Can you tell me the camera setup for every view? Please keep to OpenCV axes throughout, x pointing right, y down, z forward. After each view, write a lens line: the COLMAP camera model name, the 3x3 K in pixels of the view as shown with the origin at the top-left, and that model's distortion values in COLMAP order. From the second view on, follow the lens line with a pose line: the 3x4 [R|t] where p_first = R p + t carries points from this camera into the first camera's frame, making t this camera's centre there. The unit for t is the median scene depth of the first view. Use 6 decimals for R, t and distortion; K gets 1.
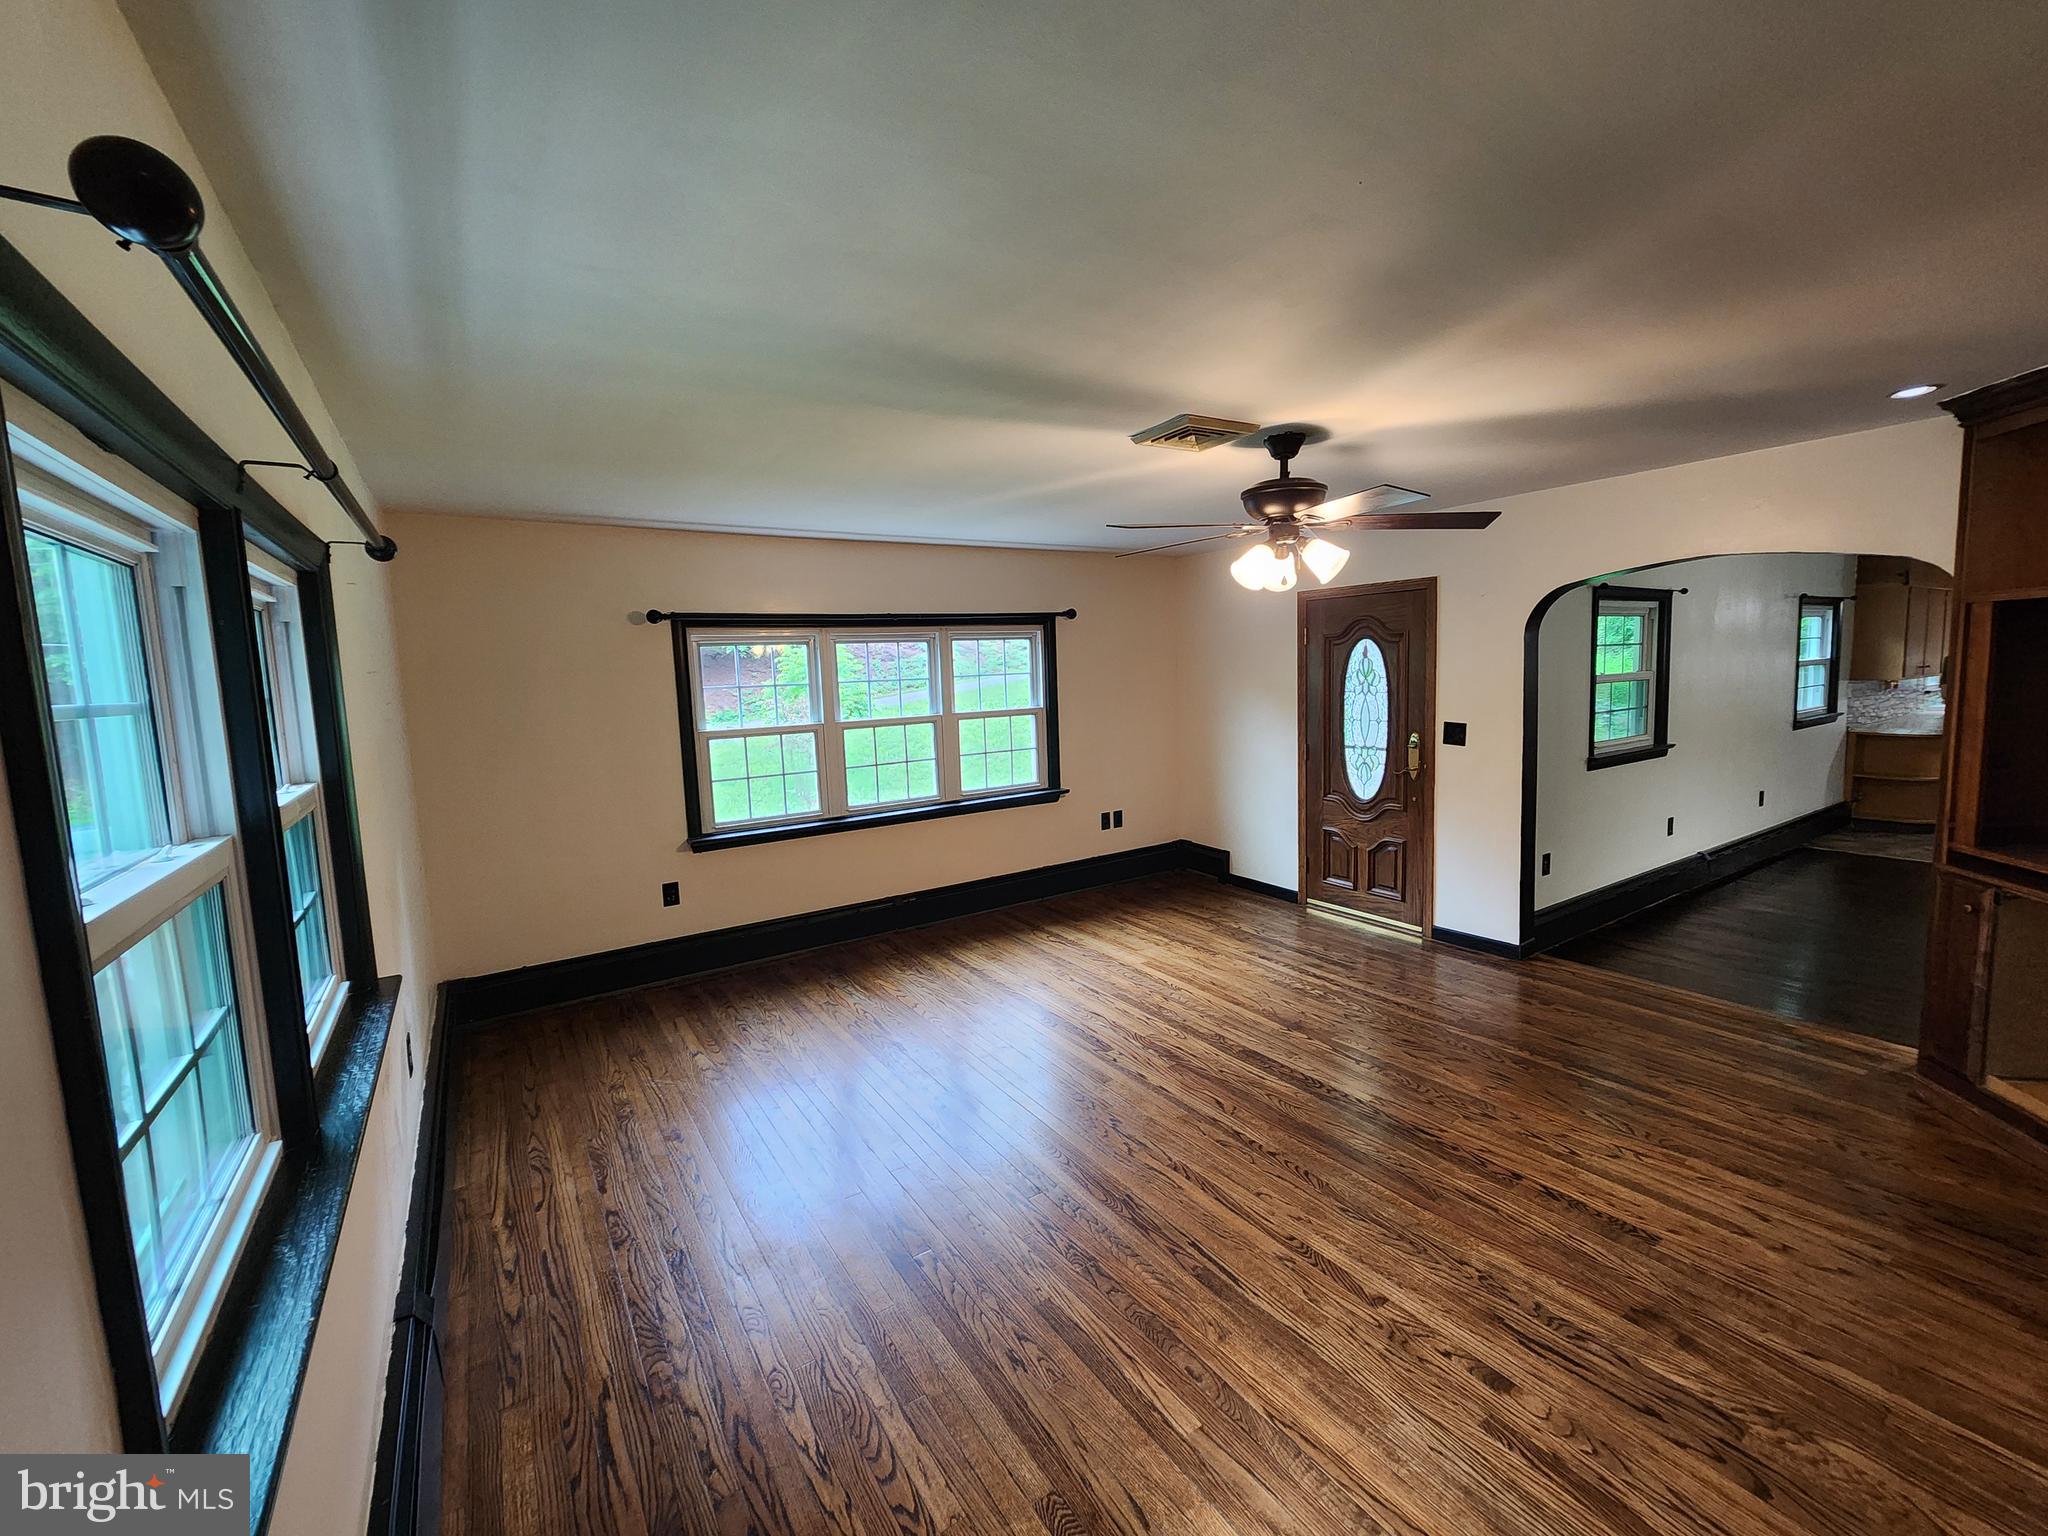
lens RADIAL K [[848.3, 0, 1026.8], [0, 848.3, 762.8], [0, 0, 1]] dist [0.005202, 0.001735]
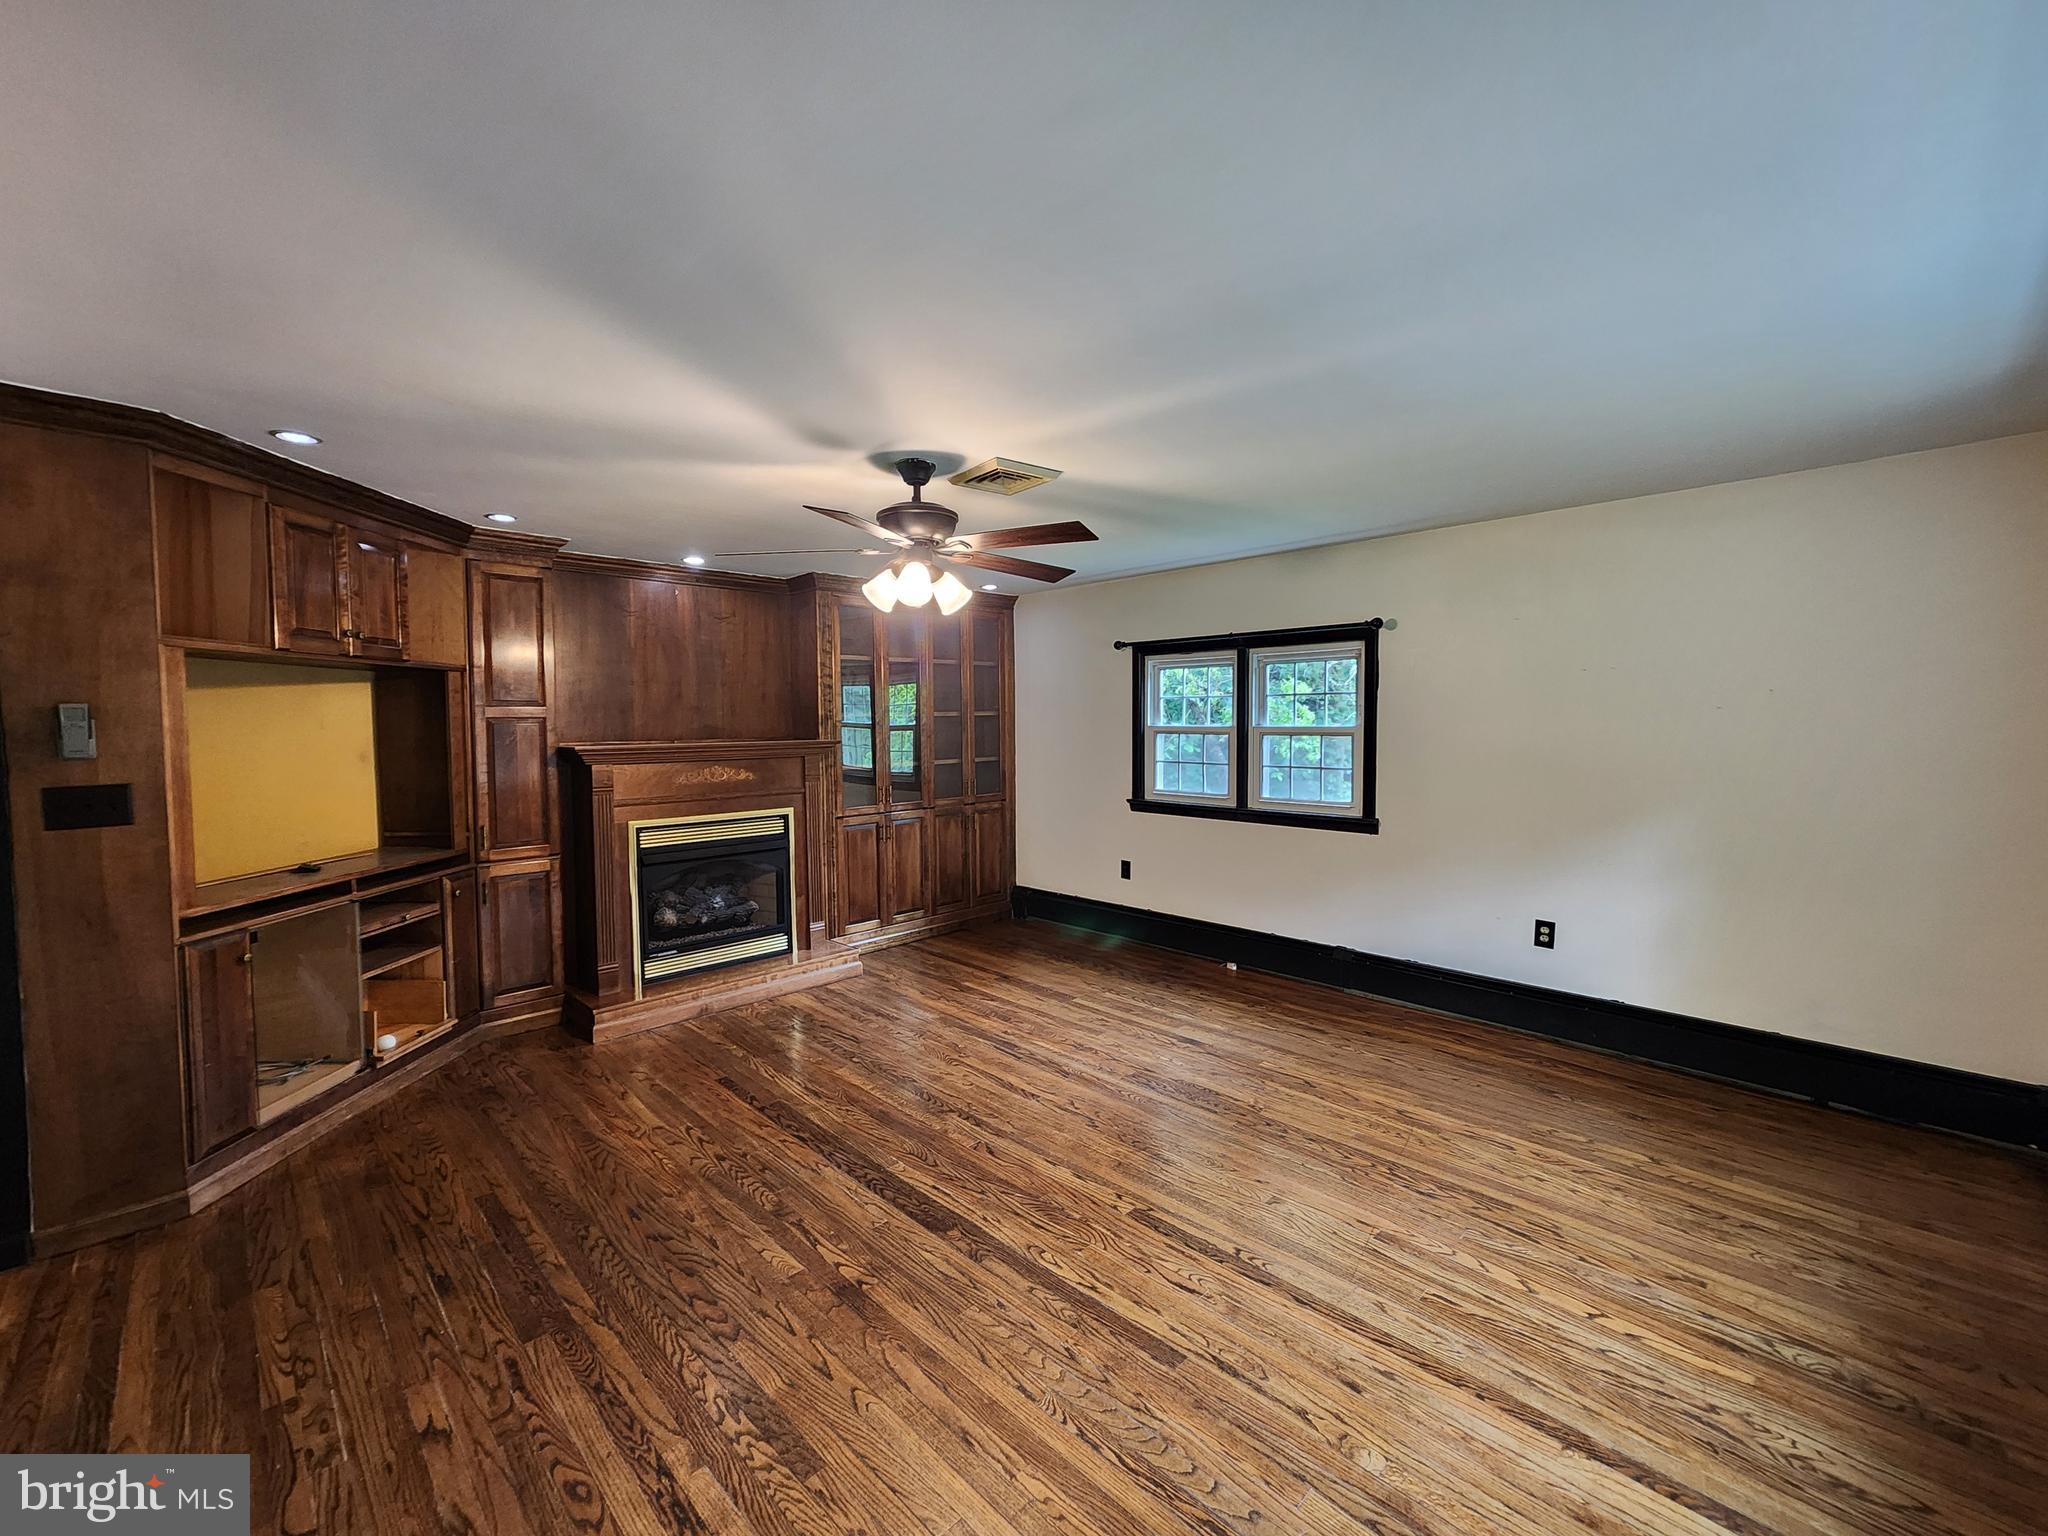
lens RADIAL K [[848.3, 0, 1033.5], [0, 848.3, 757.7], [0, 0, 1]] dist [0.005202, 0.001735]
pose [[-0.978041, 0.052815, -0.201608, 0.312590], [0.020042, 0.986708, 0.161261, -0.159255], [0.207446, 0.153679, -0.966100, 1.666867]]
